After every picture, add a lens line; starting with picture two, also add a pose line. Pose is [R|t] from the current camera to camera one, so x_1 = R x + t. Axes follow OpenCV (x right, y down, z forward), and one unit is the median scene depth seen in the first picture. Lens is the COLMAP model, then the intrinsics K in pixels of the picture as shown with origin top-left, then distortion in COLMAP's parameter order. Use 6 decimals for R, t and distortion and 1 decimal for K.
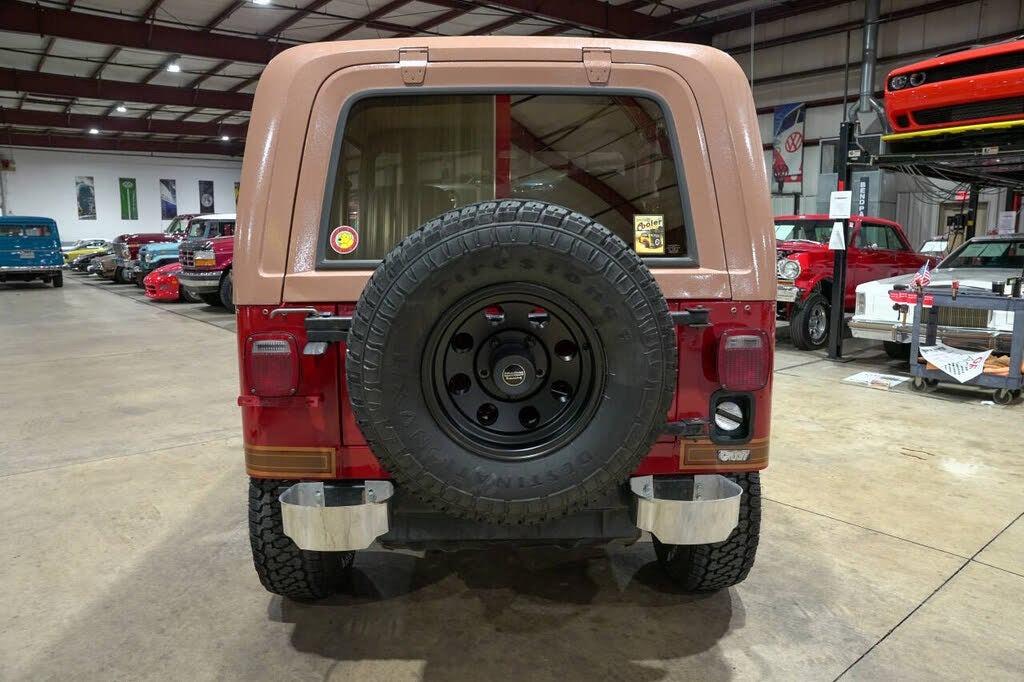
lens RADIAL K [[702.0, 0, 513.9], [0, 702.0, 343.3], [0, 0, 1]] dist [-0.137021, 0.107089]
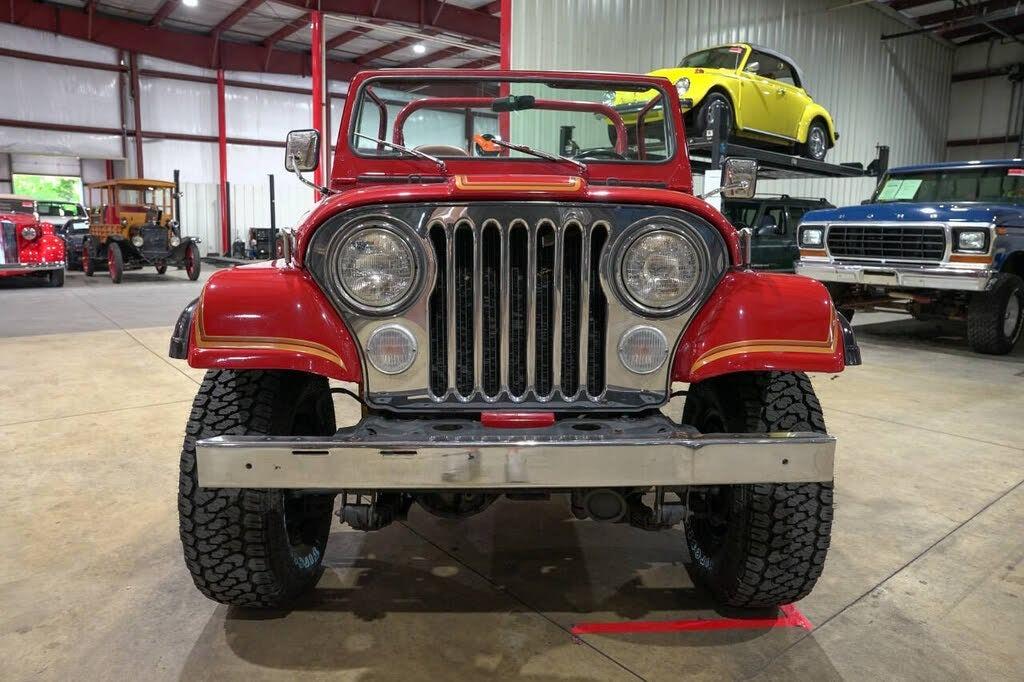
lens RADIAL K [[702.0, 0, 515.6], [0, 702.0, 342.8], [0, 0, 1]] dist [-0.137021, 0.107089]
pose [[-0.999829, -0.015779, 0.009597, -0.017999], [-0.012068, 0.951547, 0.307268, -0.122078], [-0.013981, 0.307100, -0.951575, 0.973982]]
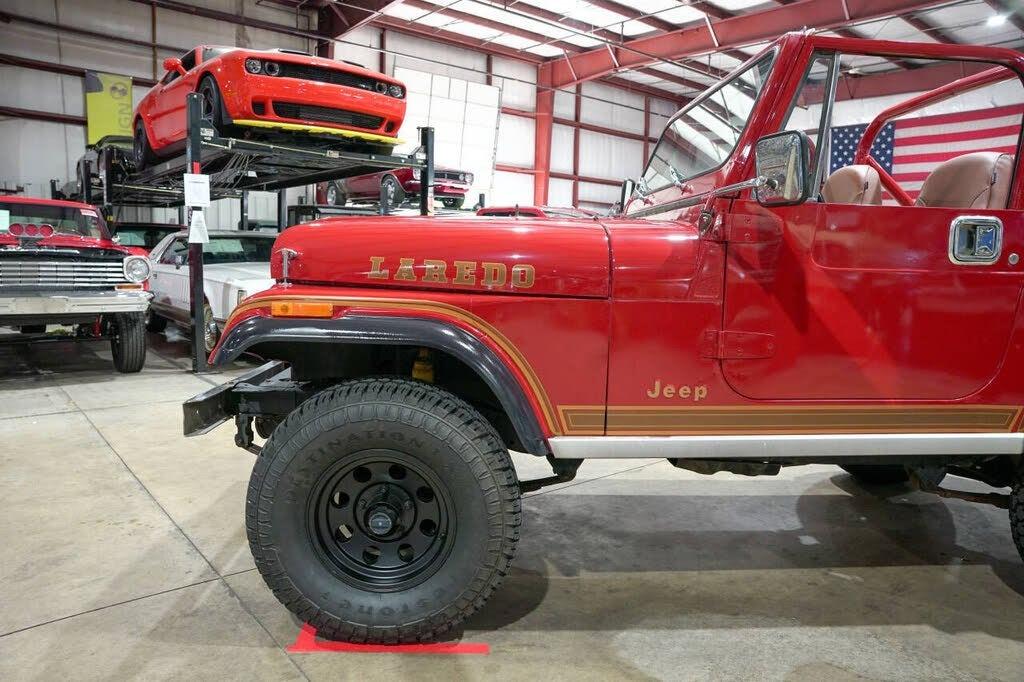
lens RADIAL K [[702.0, 0, 514.9], [0, 702.0, 342.5], [0, 0, 1]] dist [-0.137021, 0.107089]
pose [[-0.011238, -0.121560, 0.992520, -0.394299], [0.128845, 0.984133, 0.121991, -0.070811], [-0.991601, 0.129253, 0.004603, 0.637996]]
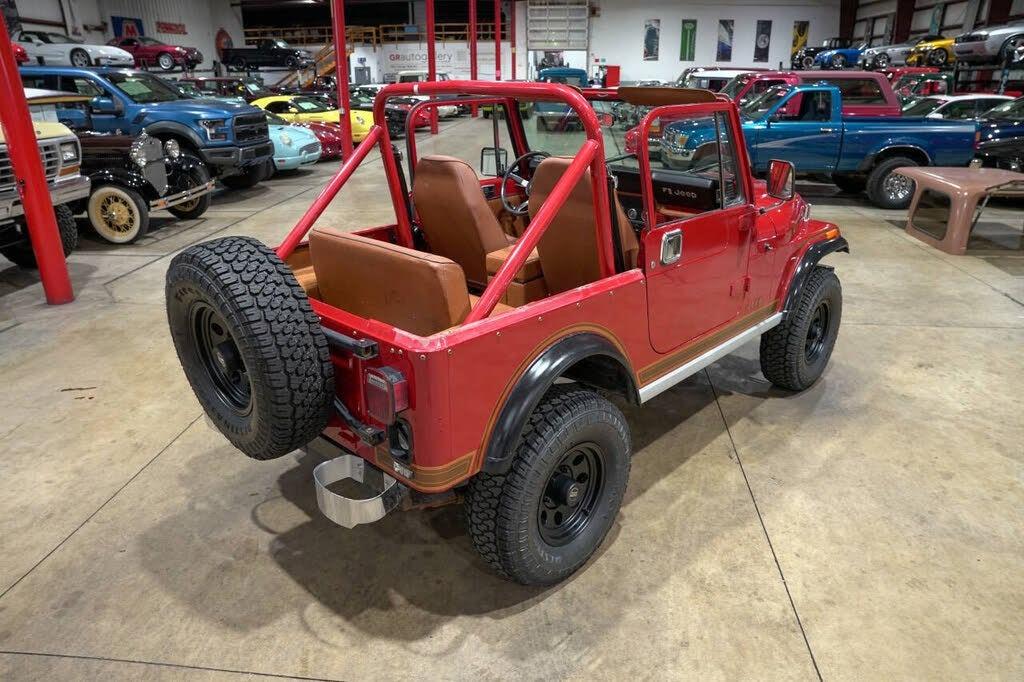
lens RADIAL K [[702.0, 0, 513.7], [0, 702.0, 341.0], [0, 0, 1]] dist [-0.137021, 0.107089]
pose [[0.704186, 0.258183, -0.661410, 0.317698], [-0.103624, 0.958940, 0.263999, -0.101953], [0.702413, -0.117367, 0.702027, 0.093774]]
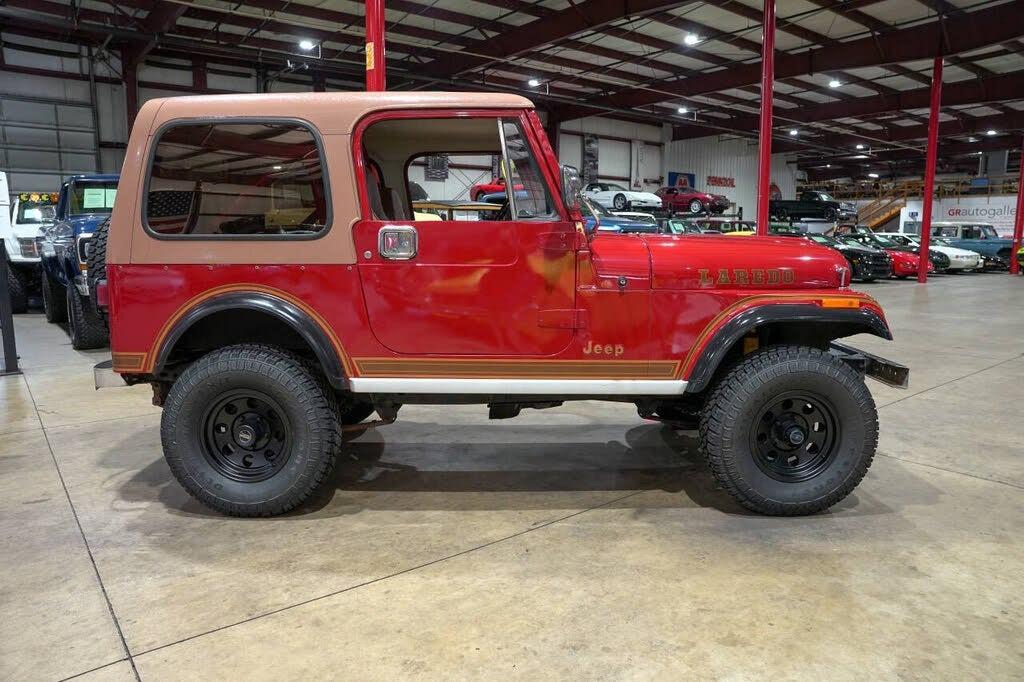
lens RADIAL K [[702.0, 0, 513.8], [0, 702.0, 342.6], [0, 0, 1]] dist [-0.137021, 0.107089]
pose [[-0.017870, 0.155803, -0.987626, 0.519877], [-0.154349, 0.975513, 0.156685, -0.074186], [0.987855, 0.155239, 0.006616, 0.525017]]
